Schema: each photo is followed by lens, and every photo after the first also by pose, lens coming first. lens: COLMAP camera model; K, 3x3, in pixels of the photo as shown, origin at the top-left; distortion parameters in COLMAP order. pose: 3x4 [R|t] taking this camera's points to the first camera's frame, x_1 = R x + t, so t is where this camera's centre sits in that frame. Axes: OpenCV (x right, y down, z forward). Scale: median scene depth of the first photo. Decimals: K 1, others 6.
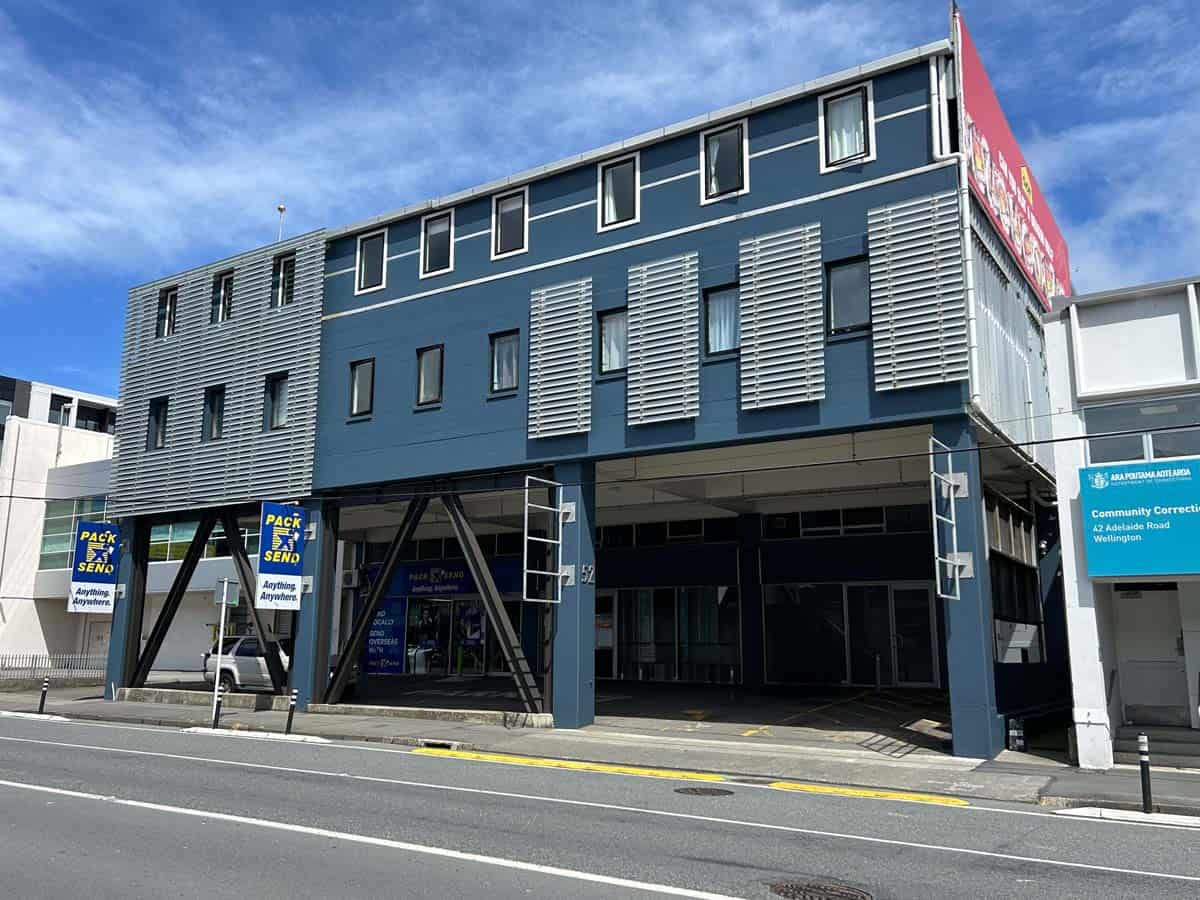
lens RADIAL K [[913.4, 0, 648.4], [0, 913.4, 447.6], [0, 0, 1]] dist [0.095776, -0.122443]
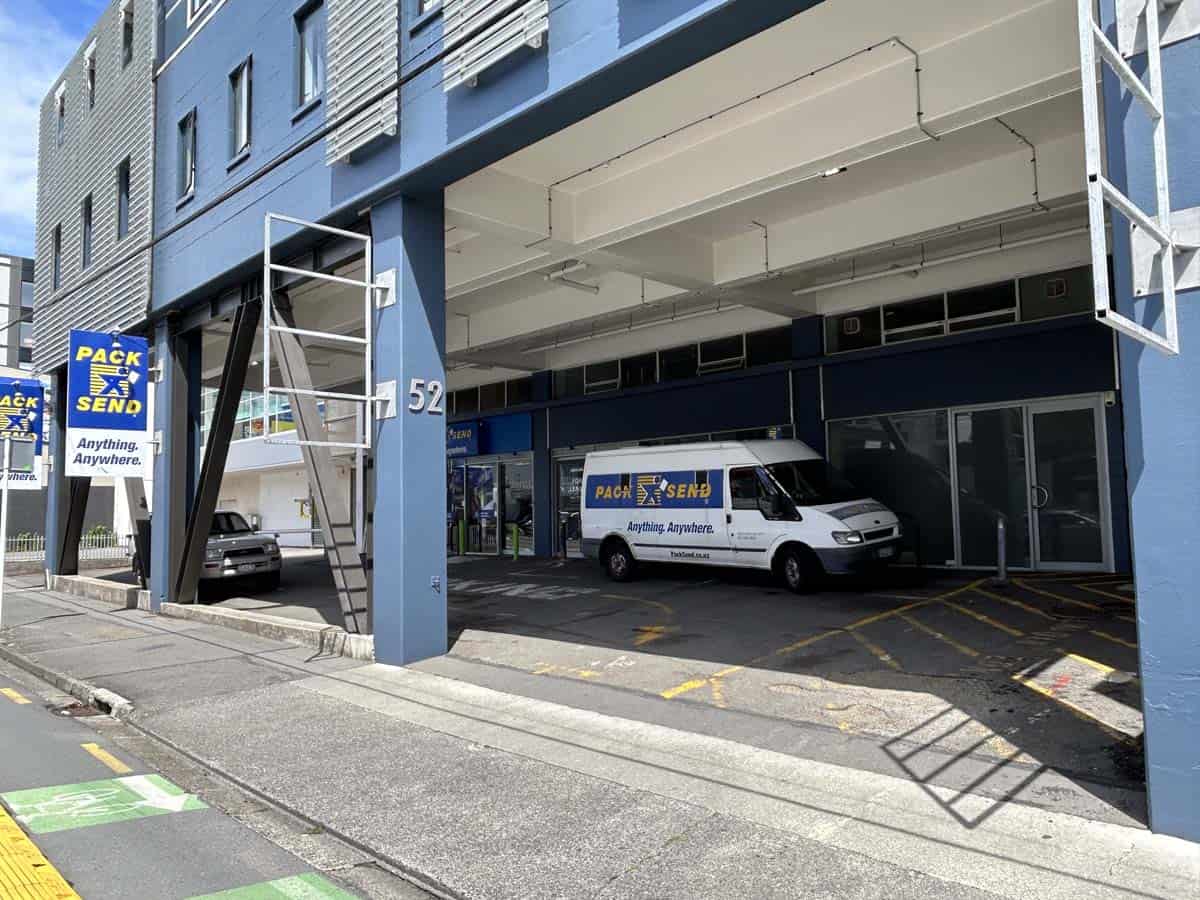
lens RADIAL K [[851.4, 0, 630.8], [0, 851.4, 445.0], [0, 0, 1]] dist [0.001610, 0.001969]
pose [[0.975585, -0.042094, -0.215549, 0.135382], [0.070295, 0.989678, 0.124886, 0.091032], [0.208067, -0.136989, 0.968474, 0.422616]]
